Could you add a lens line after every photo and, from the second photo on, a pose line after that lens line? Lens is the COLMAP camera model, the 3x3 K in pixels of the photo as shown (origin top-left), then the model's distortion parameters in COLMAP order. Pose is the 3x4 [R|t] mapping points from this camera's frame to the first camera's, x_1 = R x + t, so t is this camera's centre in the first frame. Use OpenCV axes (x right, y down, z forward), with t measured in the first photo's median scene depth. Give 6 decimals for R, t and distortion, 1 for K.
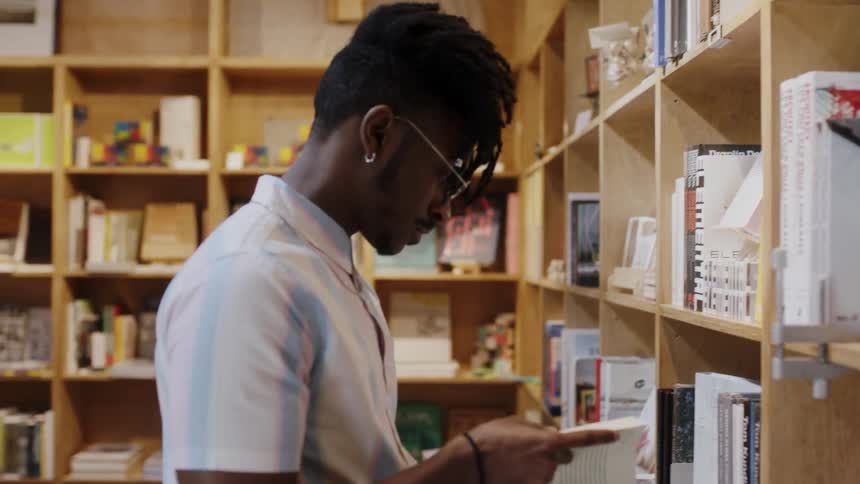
lens RADIAL K [[1152.5, 0, 430.0], [0, 1152.5, 242.0], [0, 0, 1]] dist [-0.032173, 0.024160]
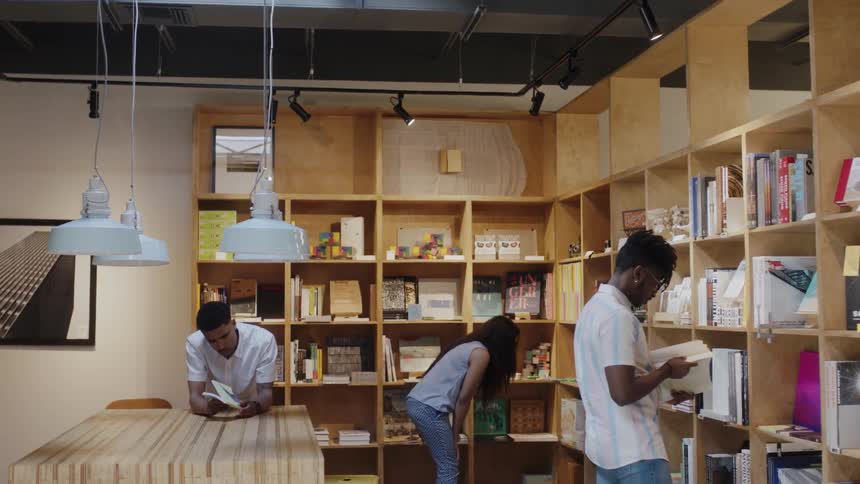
lens RADIAL K [[1152.5, 0, 430.0], [0, 1152.5, 242.0], [0, 0, 1]] dist [-0.032173, 0.024160]
pose [[0.991188, -0.007163, 0.132268, -0.335829], [0.013485, 0.998805, -0.046965, -0.009539], [-0.131773, 0.048335, 0.990101, -0.694915]]
